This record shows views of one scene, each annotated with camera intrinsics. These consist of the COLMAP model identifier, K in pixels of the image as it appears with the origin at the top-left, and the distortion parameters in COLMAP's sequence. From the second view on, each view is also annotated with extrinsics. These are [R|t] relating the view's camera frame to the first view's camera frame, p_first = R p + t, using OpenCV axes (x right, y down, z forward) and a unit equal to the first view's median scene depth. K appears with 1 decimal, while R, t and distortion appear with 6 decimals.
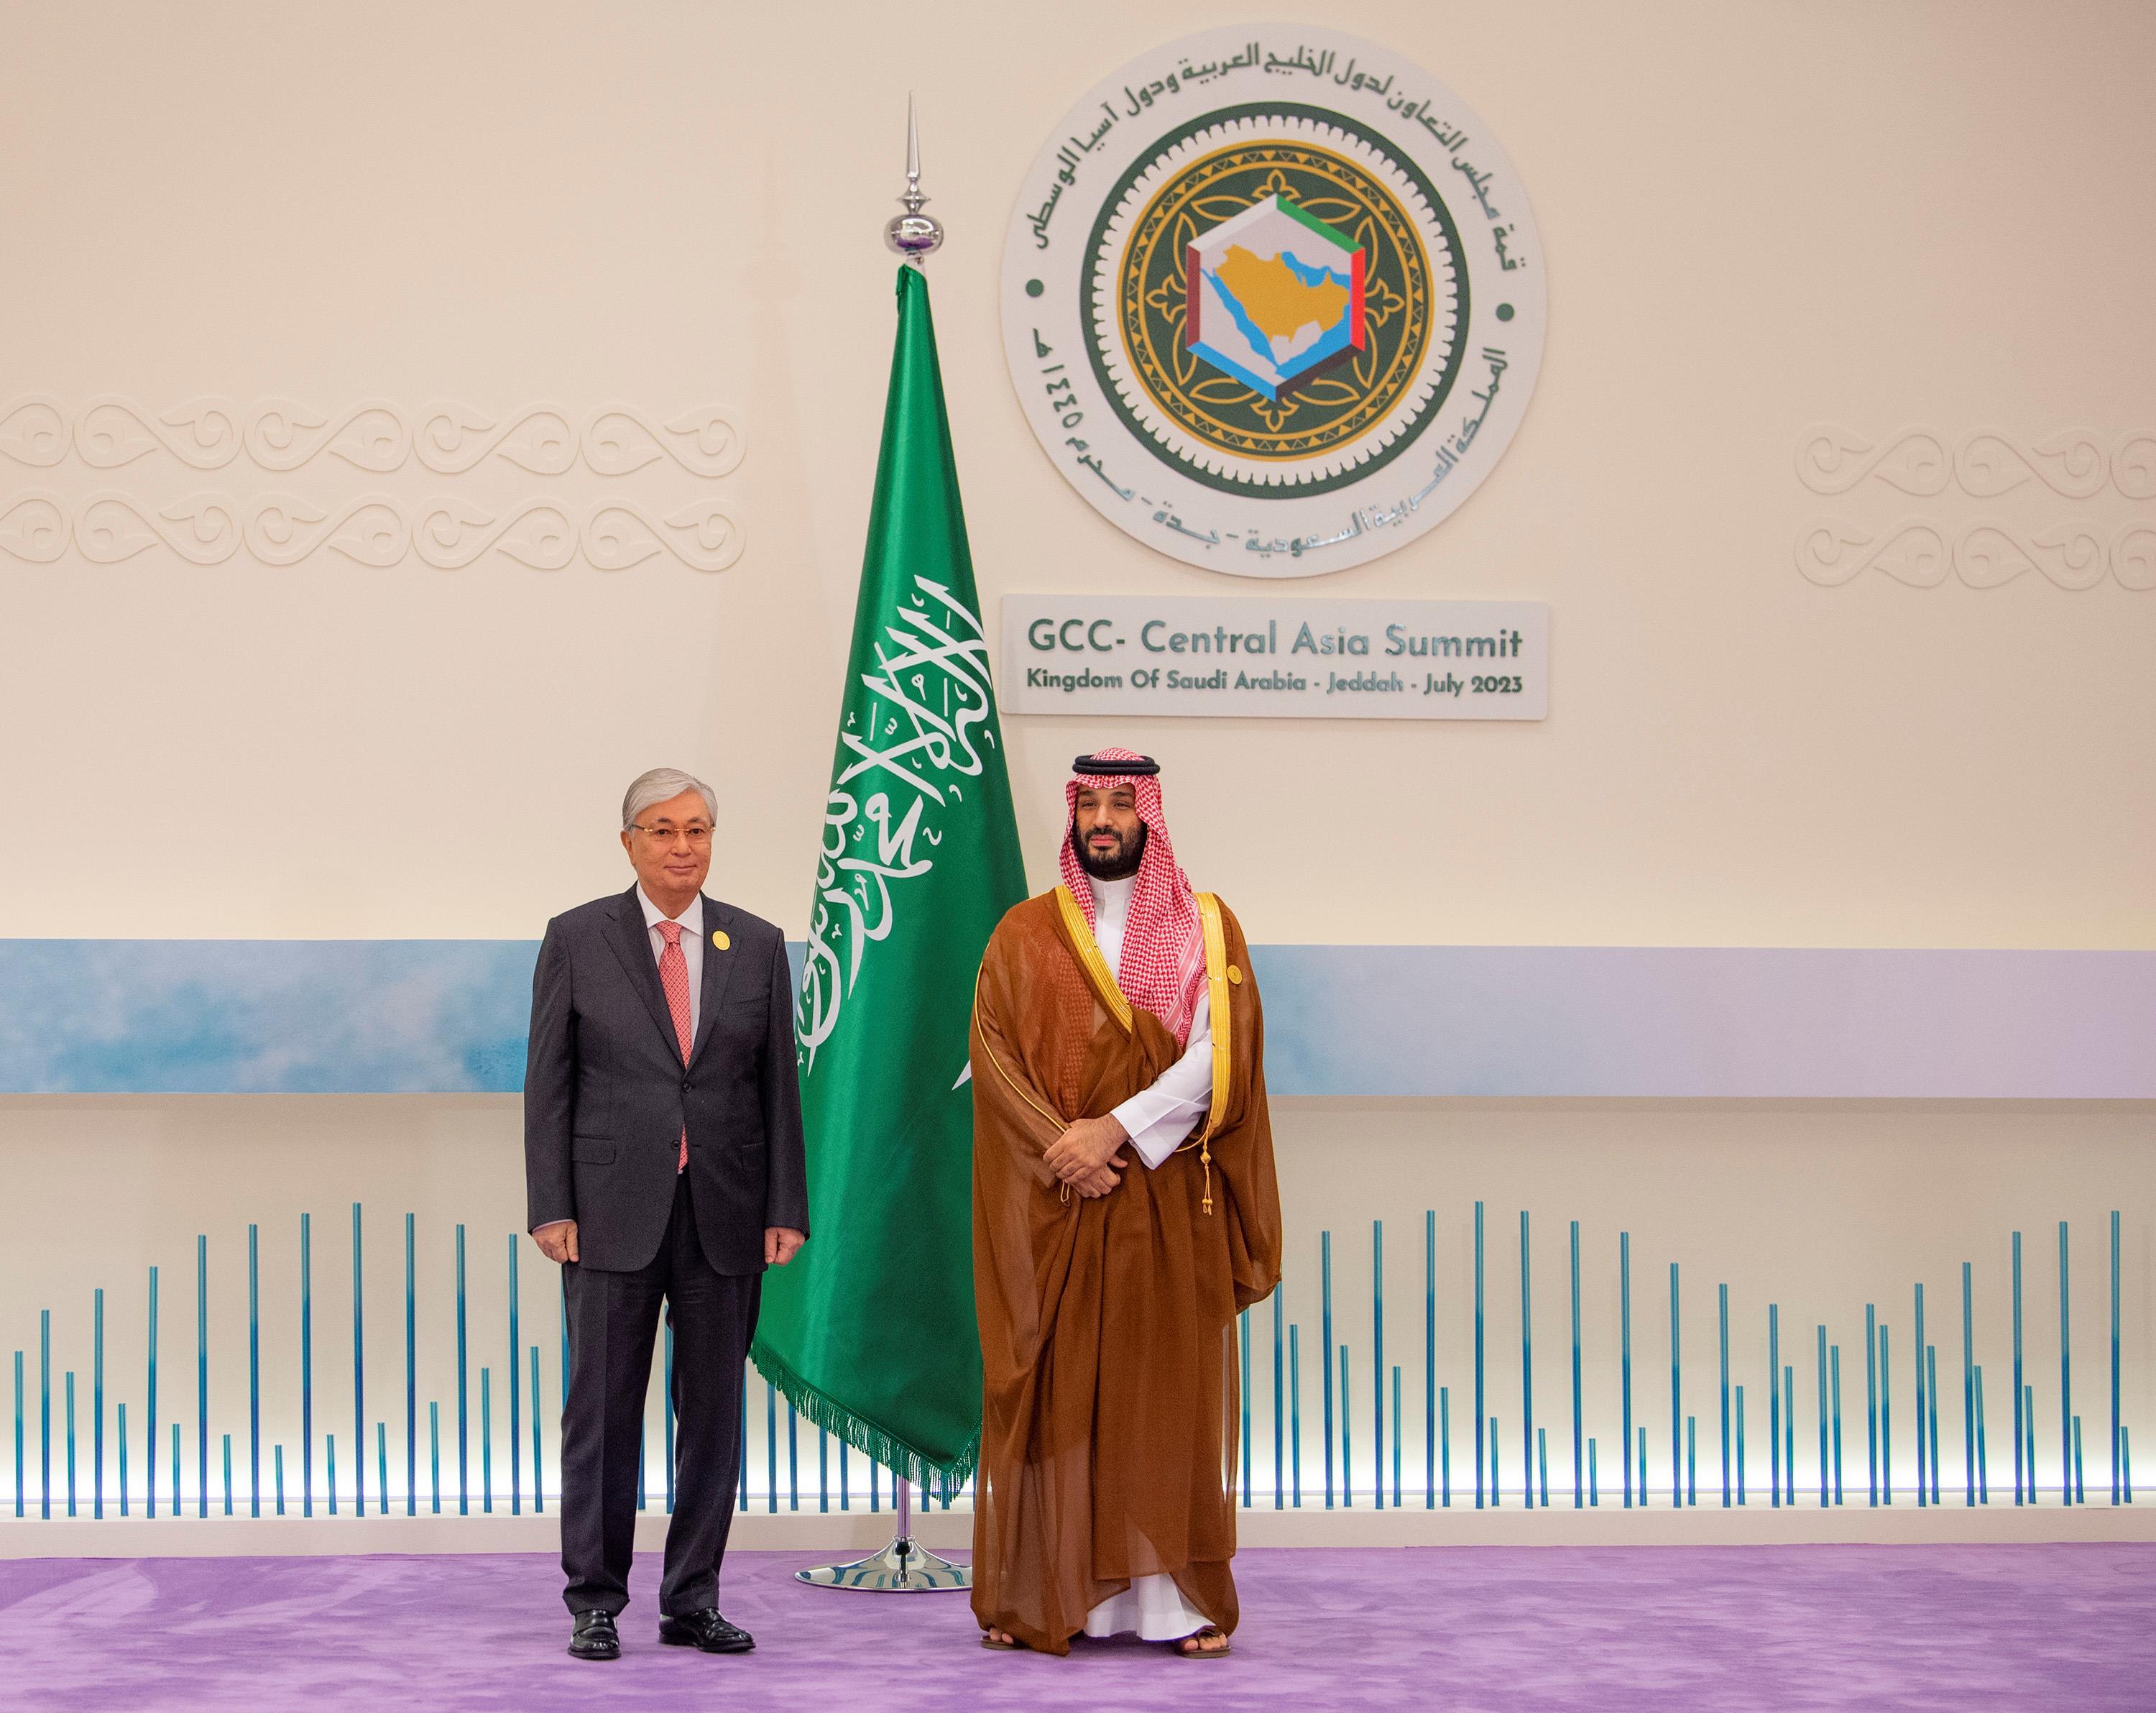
lens RADIAL K [[3863.7, 0, 1078.0], [0, 3863.7, 856.5], [0, 0, 1]] dist [-0.022027, -0.034824]
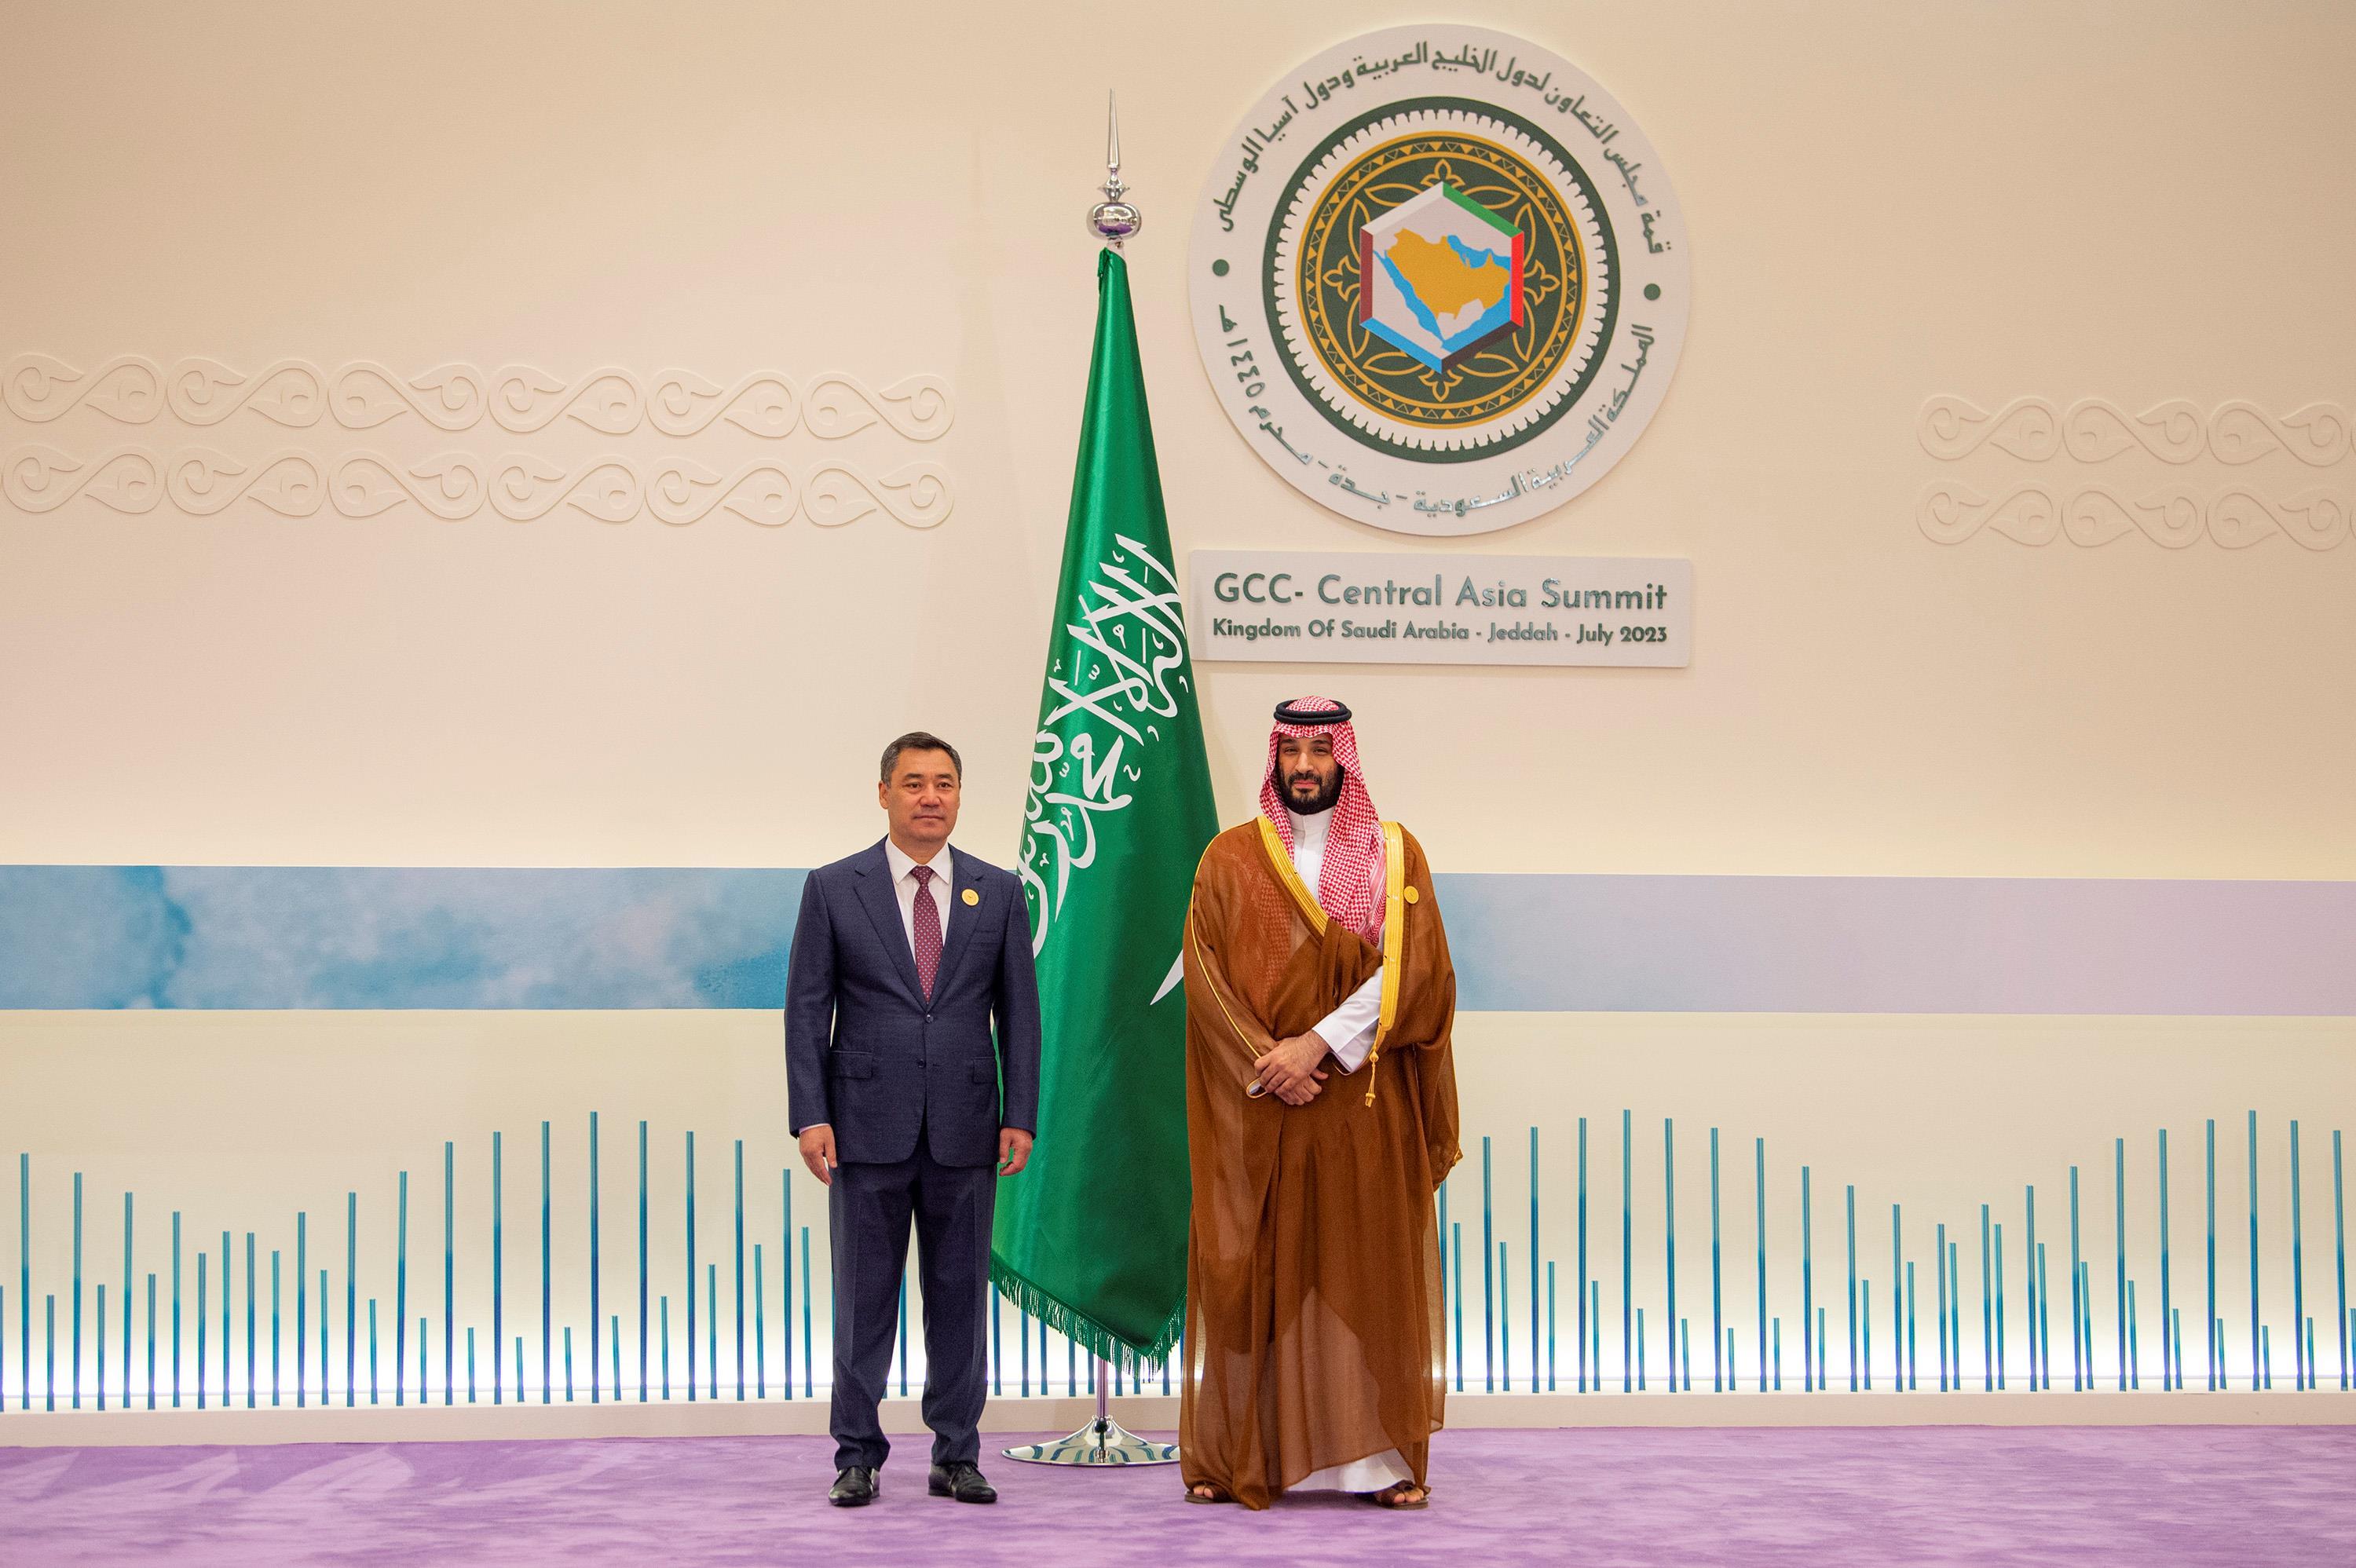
lens RADIAL K [[5537.0, 0, 1178.0], [0, 5537.0, 784.0], [0, 0, 1]] dist [0.080499, 0.263530]
pose [[0.998659, 0.001937, 0.051736, -0.103345], [-0.001774, 0.999993, -0.003210, 0.002834], [-0.051742, 0.003114, 0.998656, -0.552440]]
